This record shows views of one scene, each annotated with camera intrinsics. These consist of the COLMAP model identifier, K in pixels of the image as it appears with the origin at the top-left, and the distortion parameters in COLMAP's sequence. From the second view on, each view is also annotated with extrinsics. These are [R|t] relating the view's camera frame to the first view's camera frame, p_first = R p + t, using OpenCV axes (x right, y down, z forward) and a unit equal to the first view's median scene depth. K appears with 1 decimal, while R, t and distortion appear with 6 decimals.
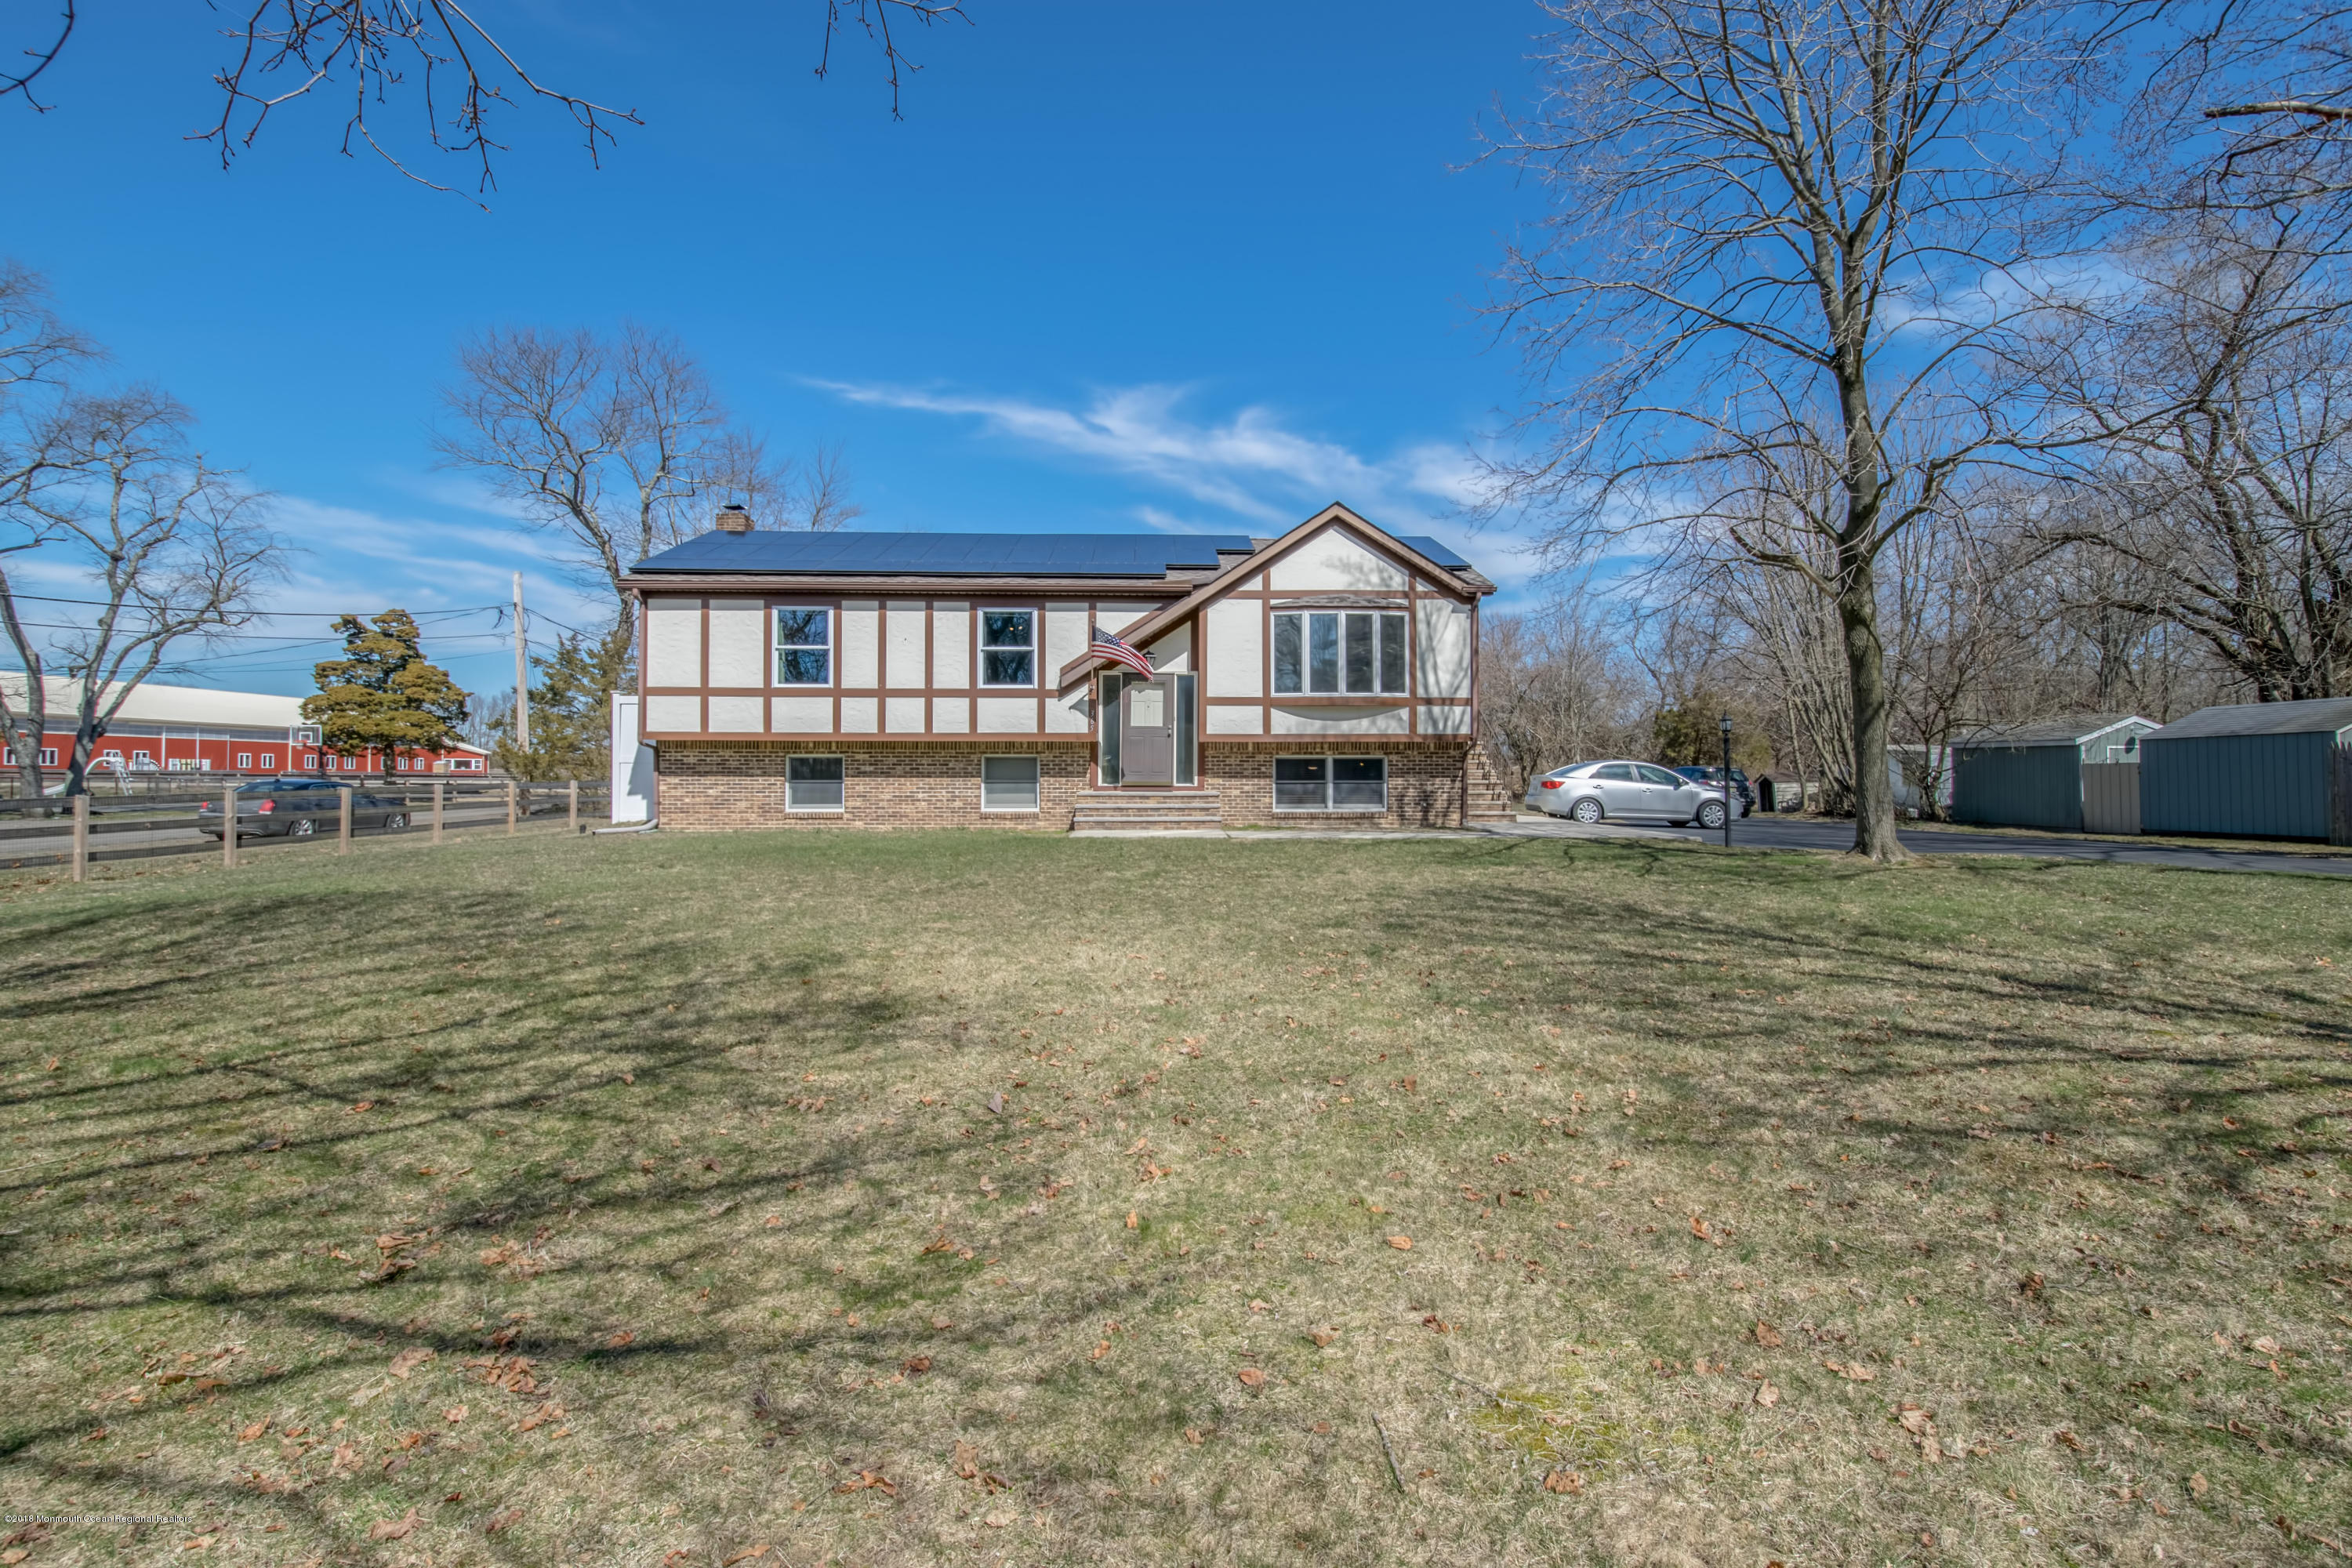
lens RADIAL K [[963.7, 0, 1176.9], [0, 963.7, 741.2], [0, 0, 1]] dist [-0.000670, -0.000177]
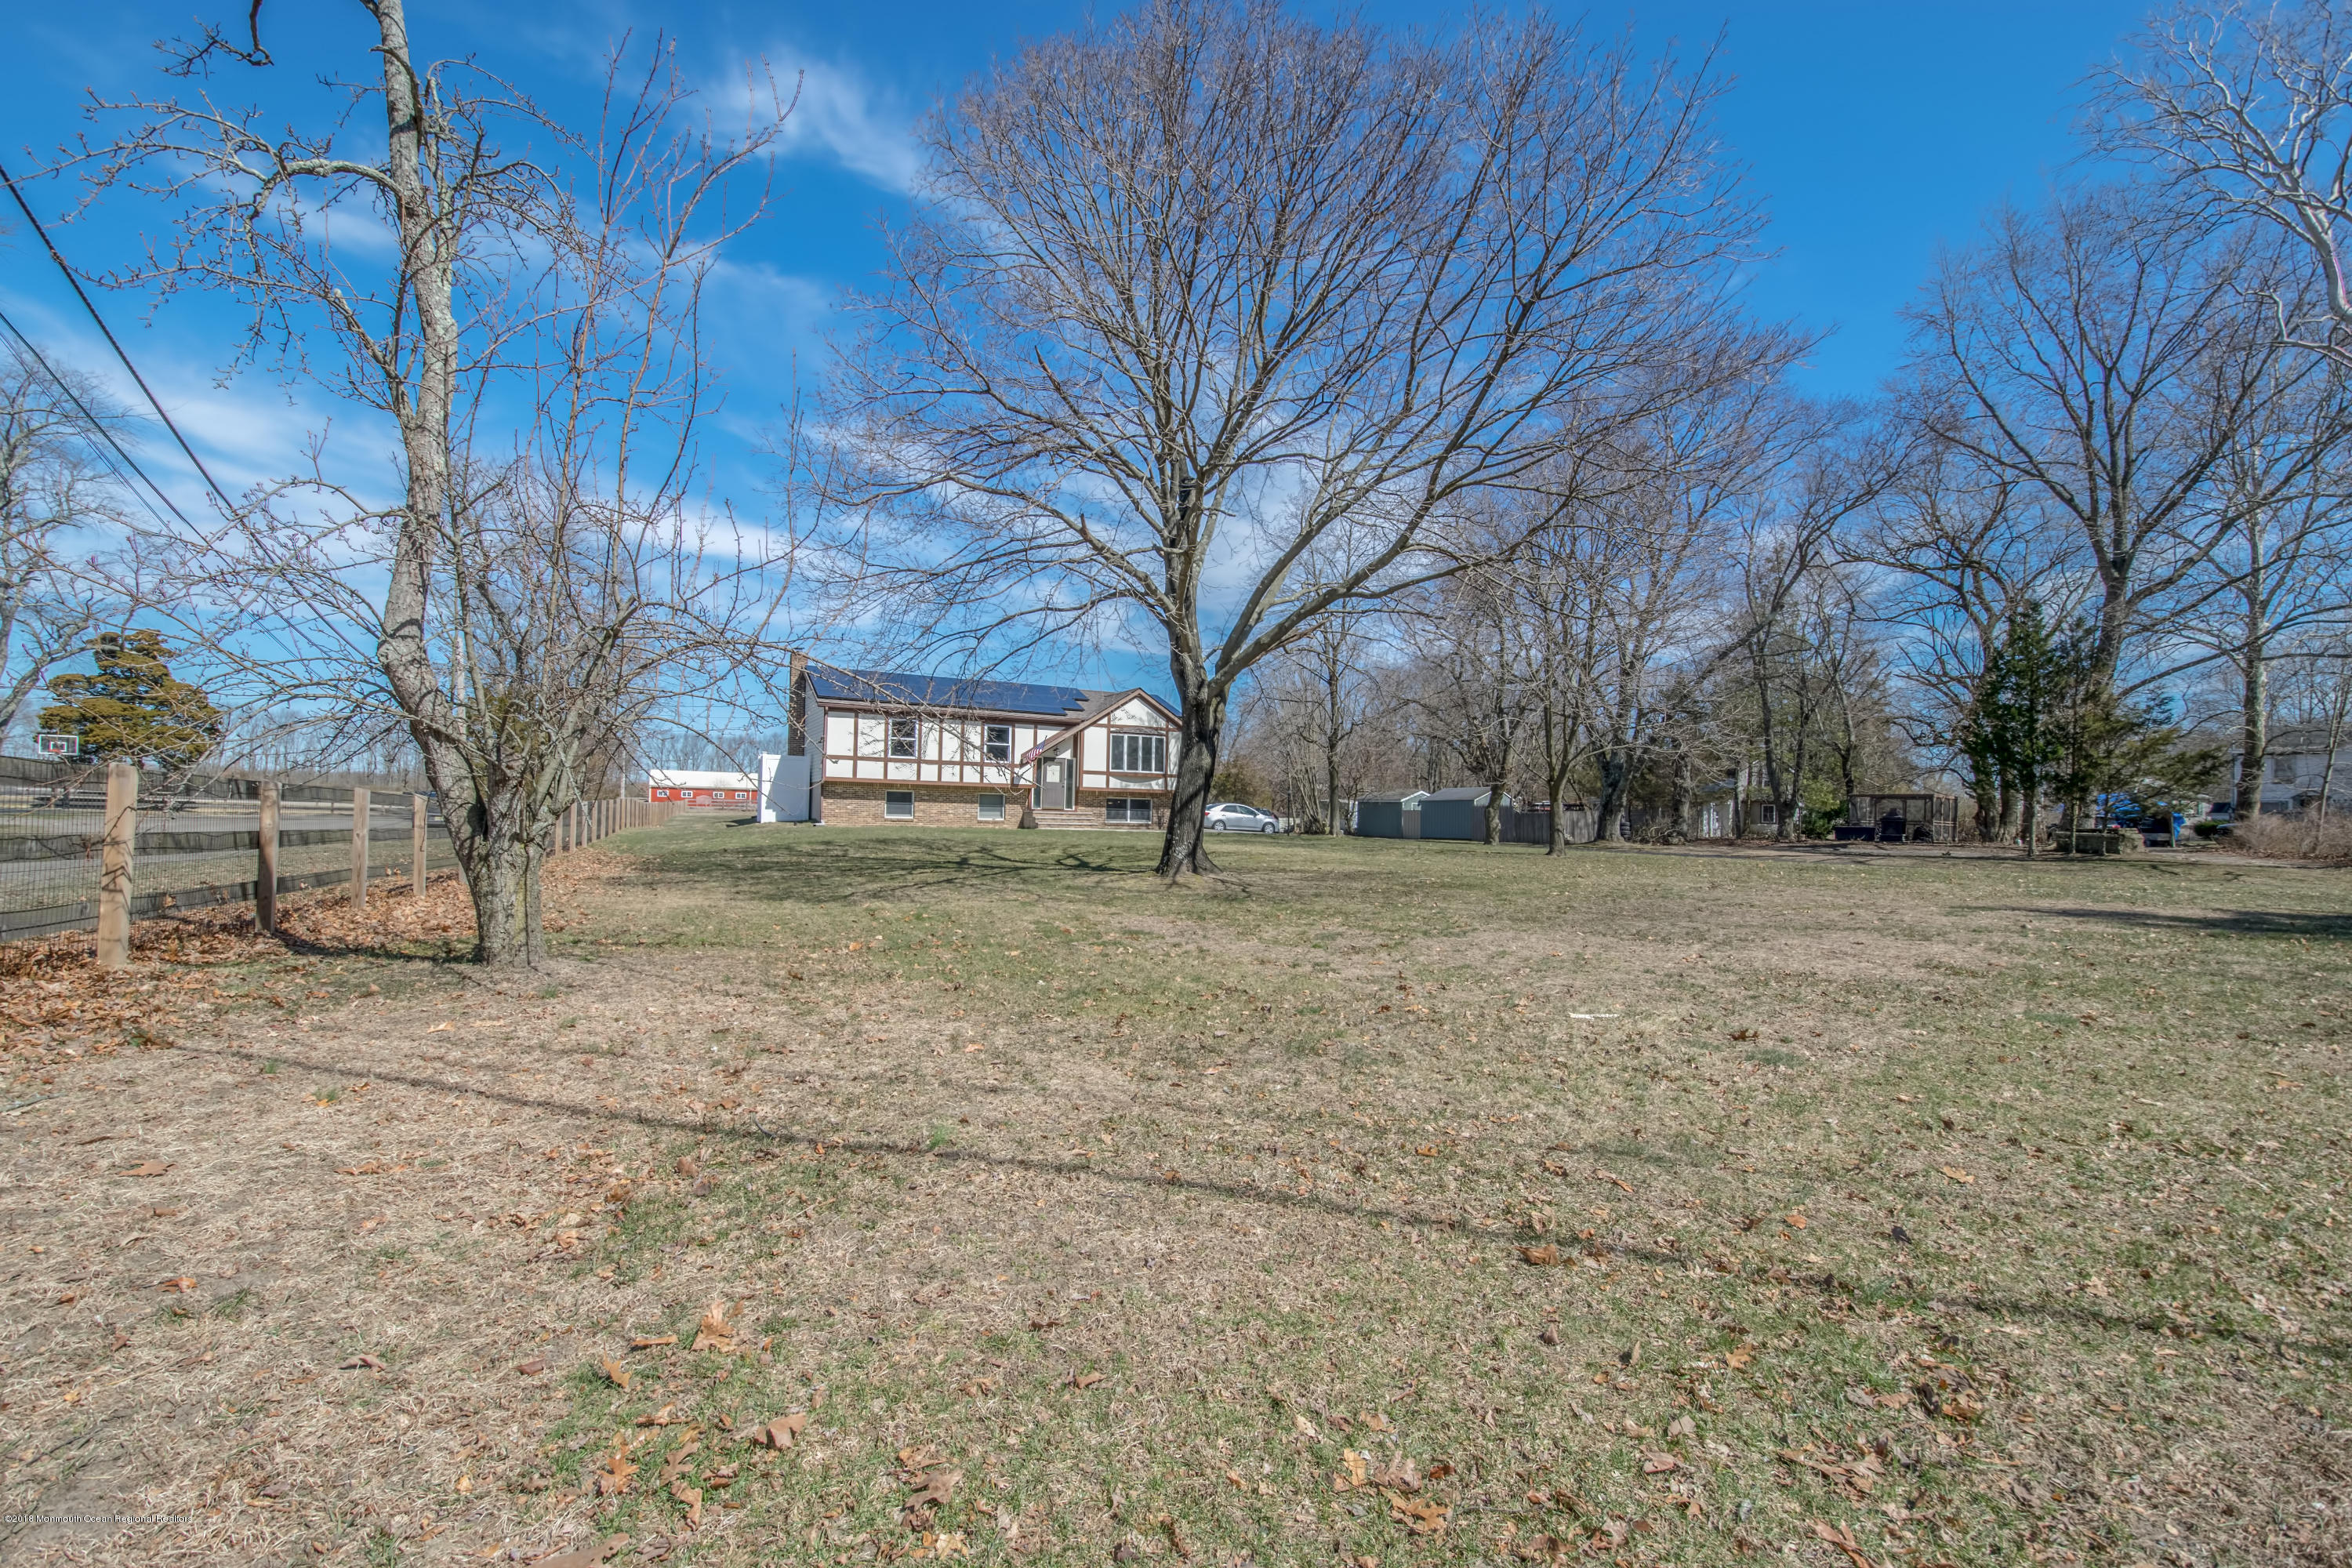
lens RADIAL K [[1007.3, 0, 1176.0], [0, 1007.3, 784.0], [0, 0, 1]] dist [-0.001497, -0.000549]
pose [[0.903811, 0.034362, 0.426551, -0.770871], [-0.035204, 0.999363, -0.005913, -0.007531], [-0.426482, -0.009672, 0.904444, -1.211292]]
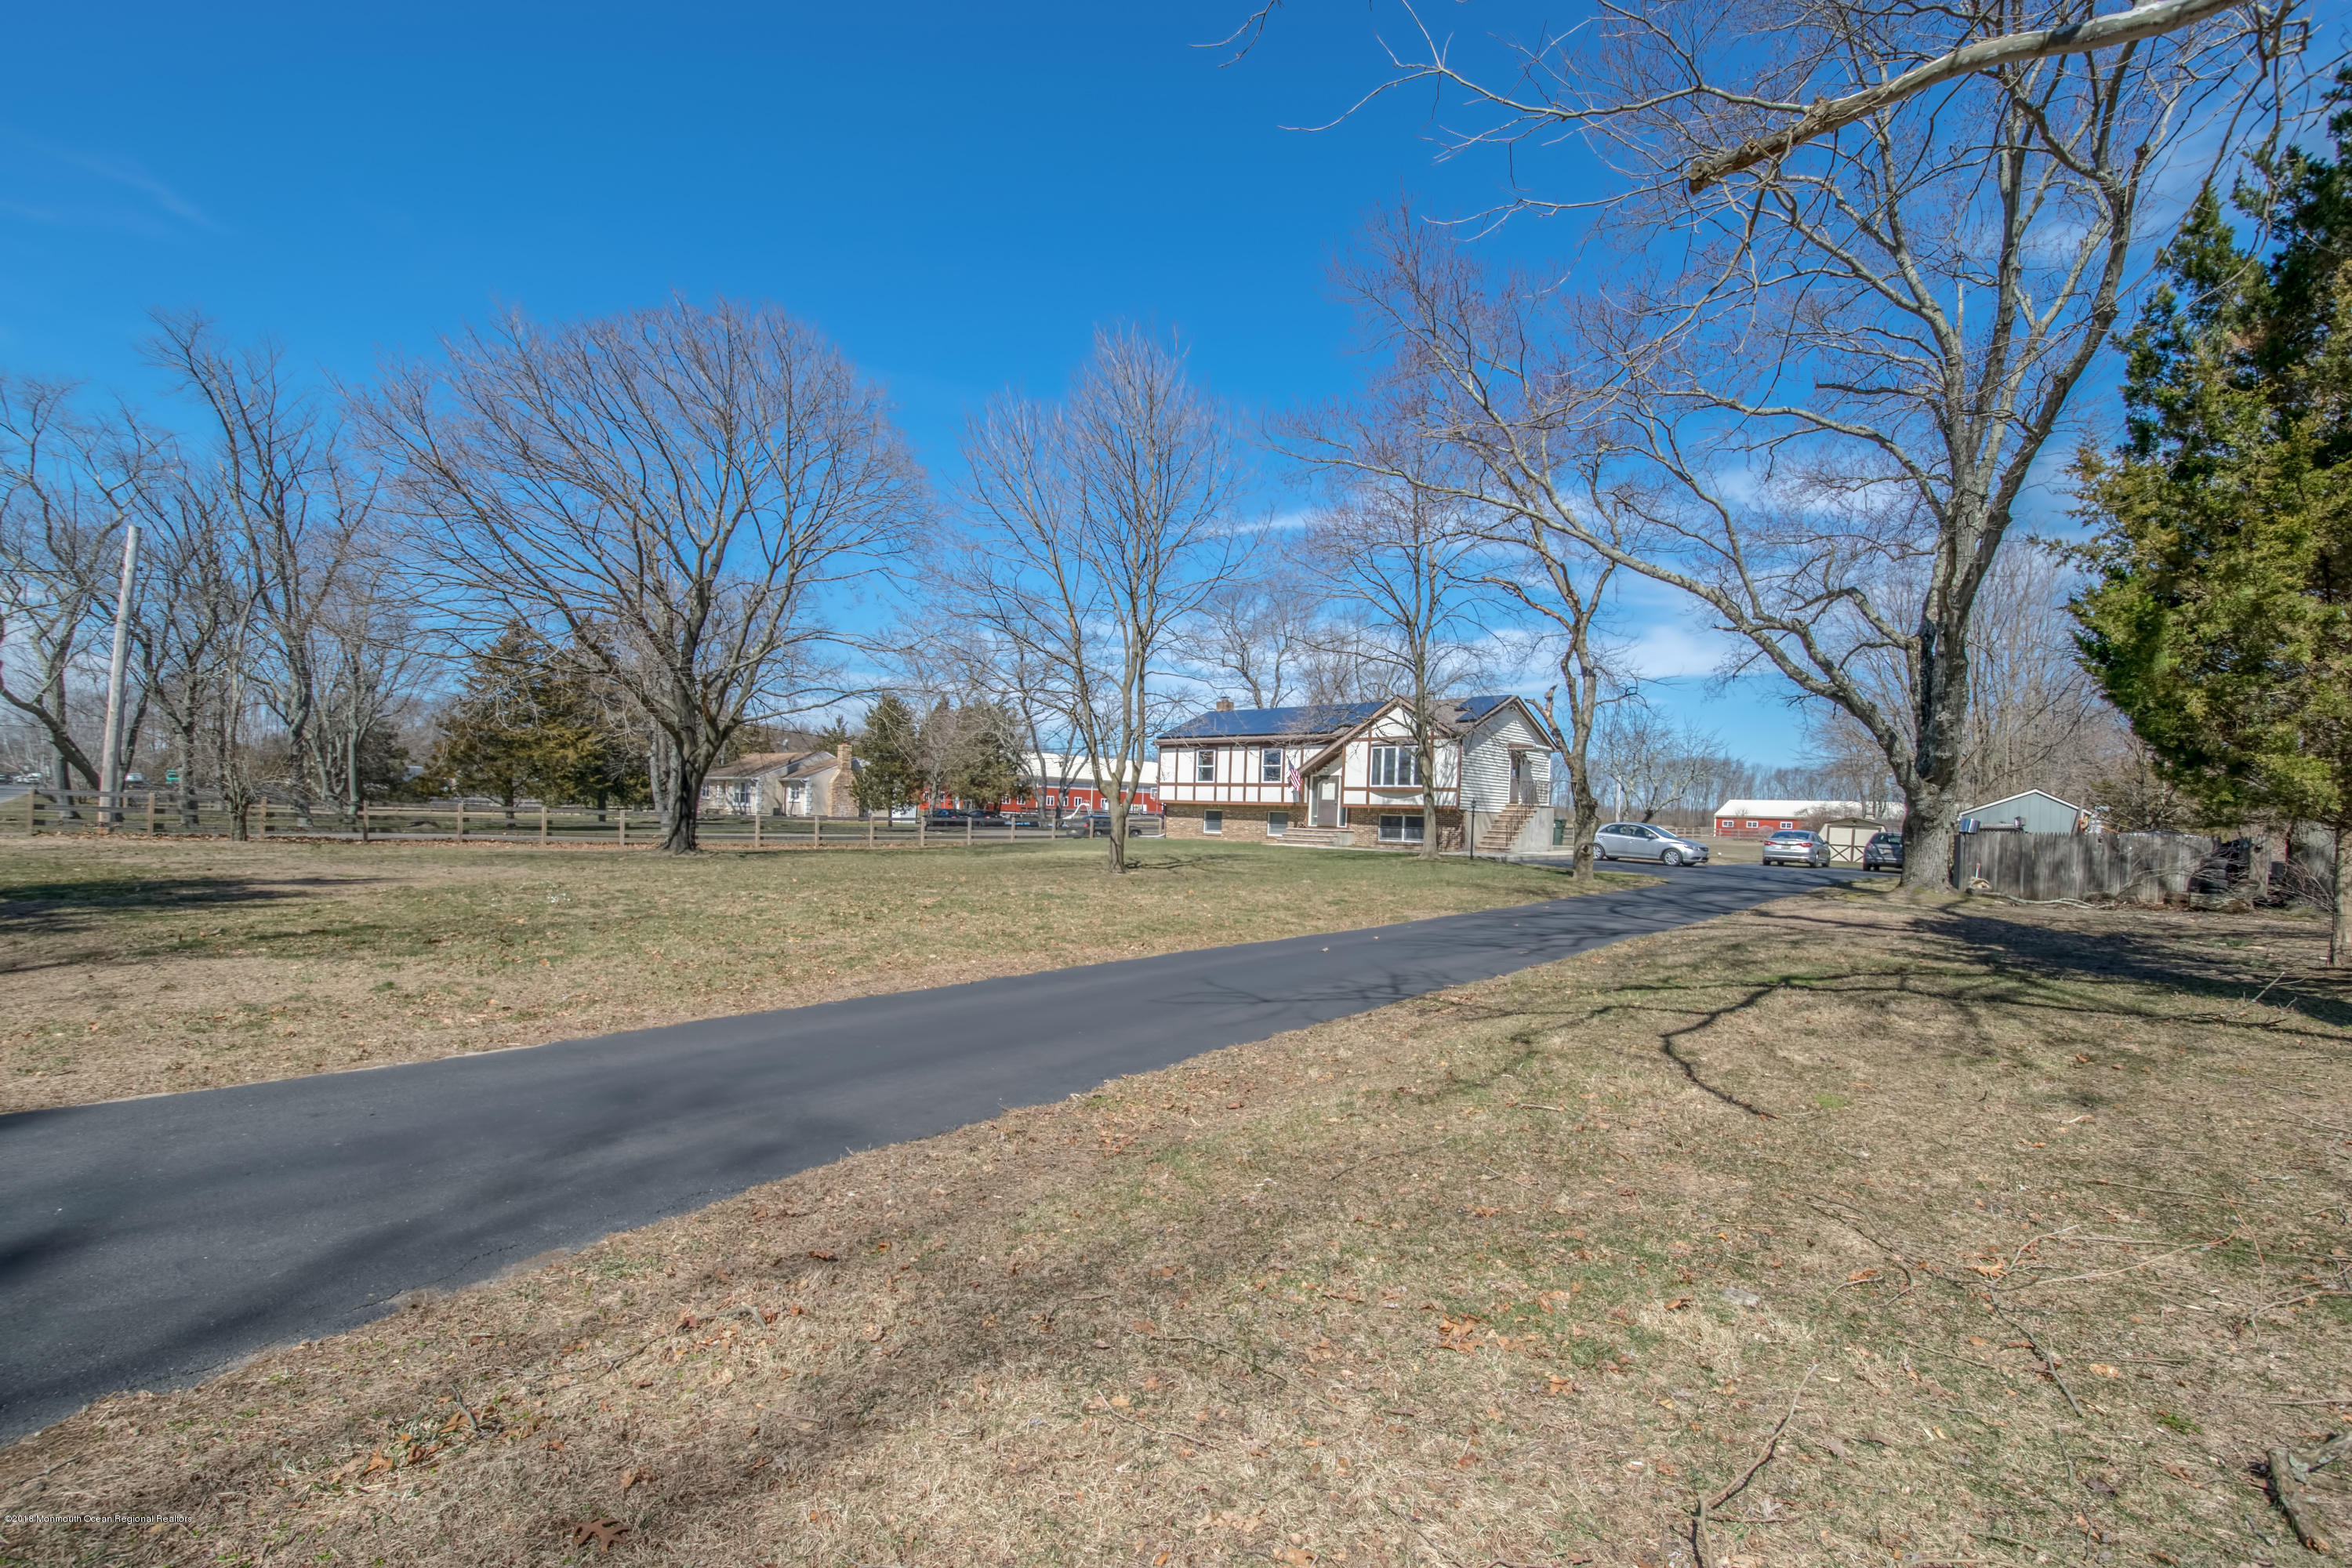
lens RADIAL K [[1007.3, 0, 1176.0], [0, 1007.3, 784.0], [0, 0, 1]] dist [-0.001497, -0.000549]
pose [[0.725878, 0.001789, -0.687821, 1.328759], [-0.003108, 0.999995, -0.000680, -0.049308], [0.687817, 0.002631, 0.725880, -0.929439]]
